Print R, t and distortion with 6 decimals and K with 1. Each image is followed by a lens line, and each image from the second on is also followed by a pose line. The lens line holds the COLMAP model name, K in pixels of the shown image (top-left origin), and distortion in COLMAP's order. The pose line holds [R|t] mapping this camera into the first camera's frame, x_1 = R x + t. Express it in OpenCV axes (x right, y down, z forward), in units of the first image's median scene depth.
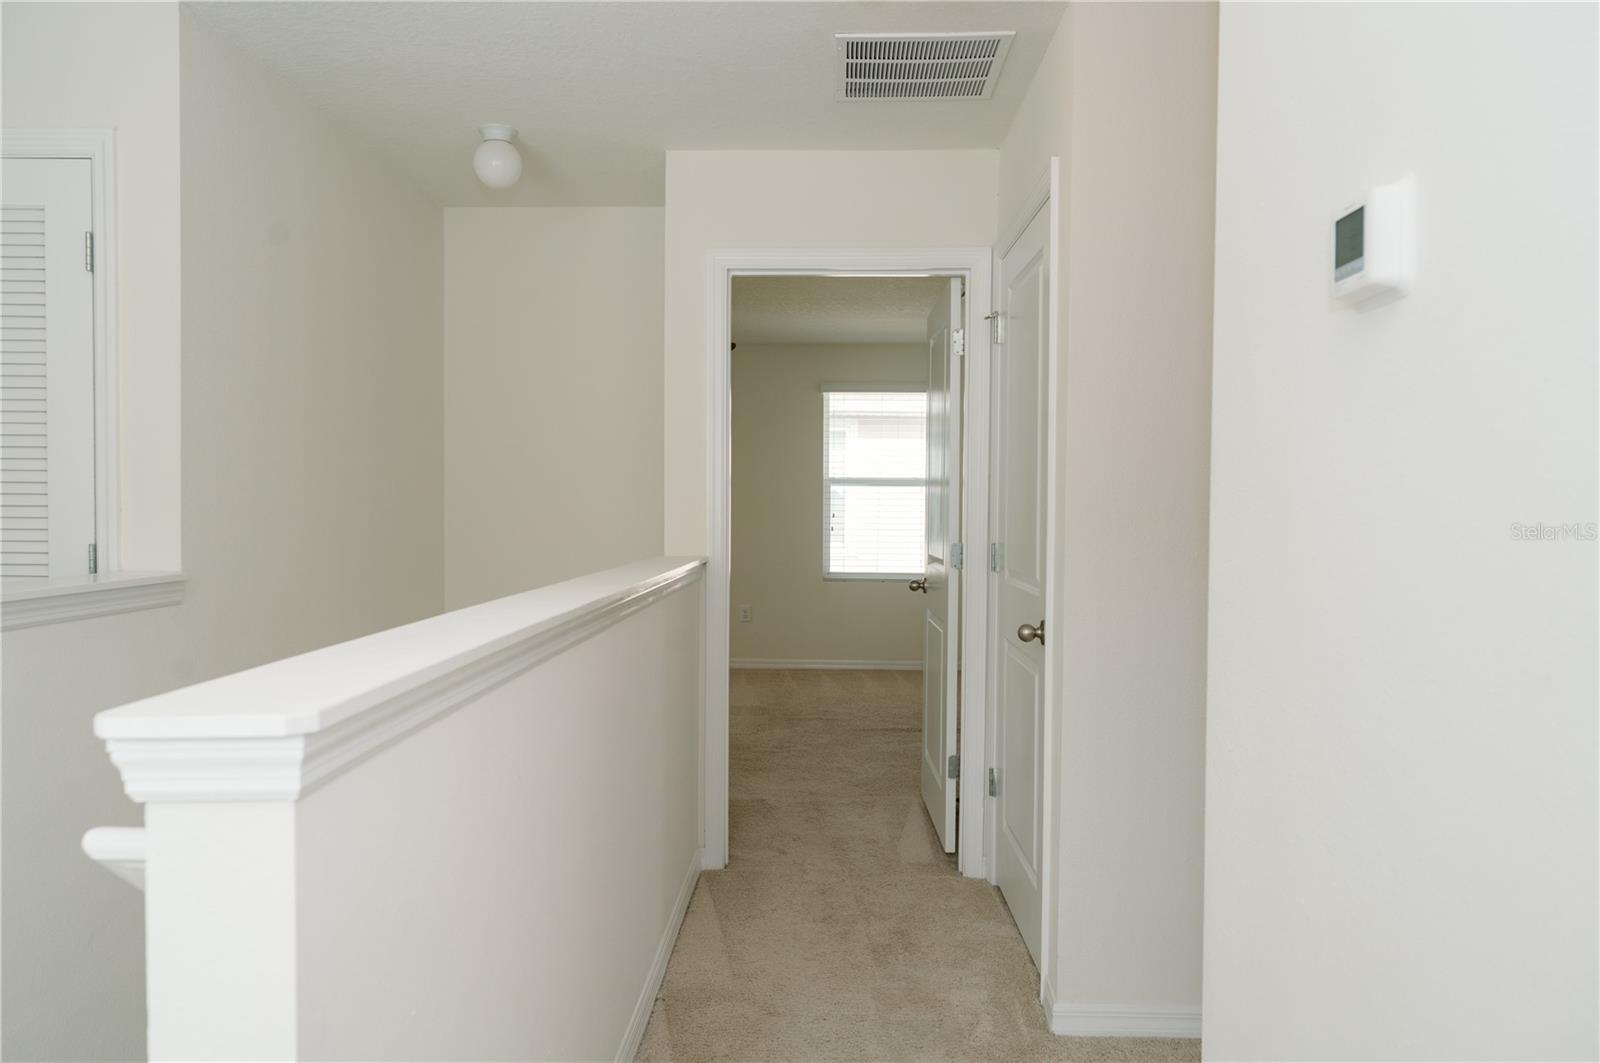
lens RADIAL K [[1122.8, 0, 801.7], [0, 1122.8, 534.6], [0, 0, 1]] dist [-0.003243, 0.007865]
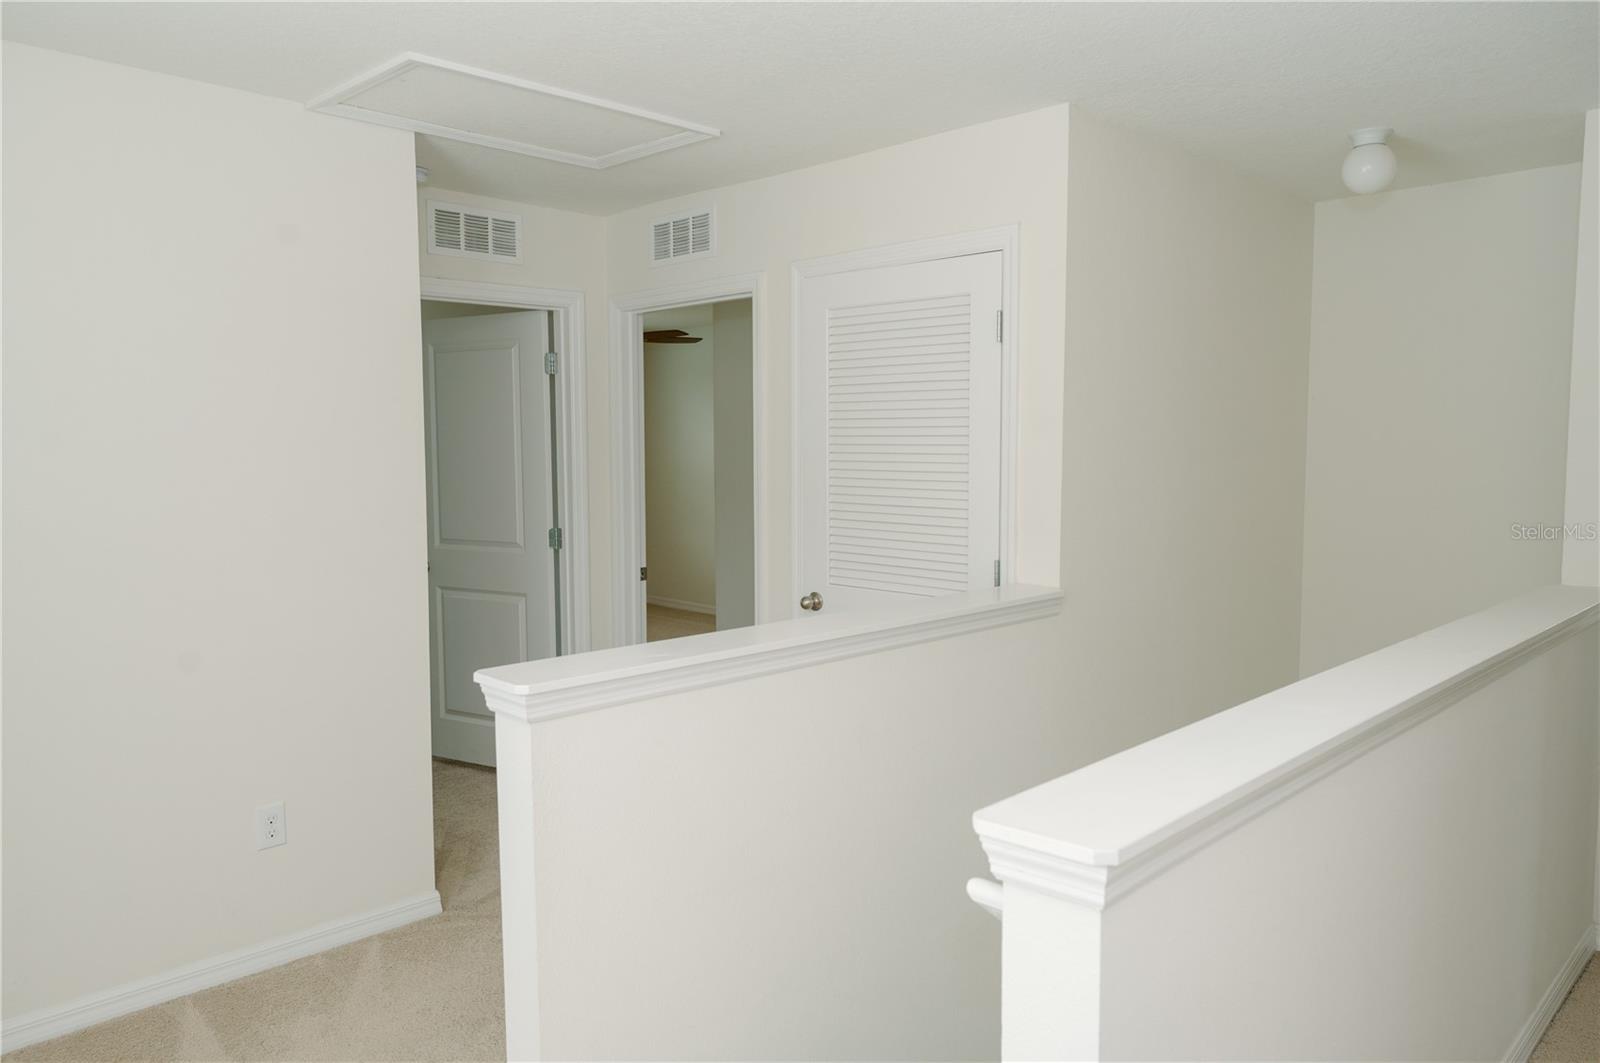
lens RADIAL K [[1122.8, 0, 795.6], [0, 1122.8, 528.1], [0, 0, 1]] dist [-0.003243, 0.007865]
pose [[0.729663, 0.043669, -0.682412, 0.055184], [-0.010469, 0.998555, 0.052705, -0.093991], [0.683727, -0.031312, 0.729066, -0.061455]]
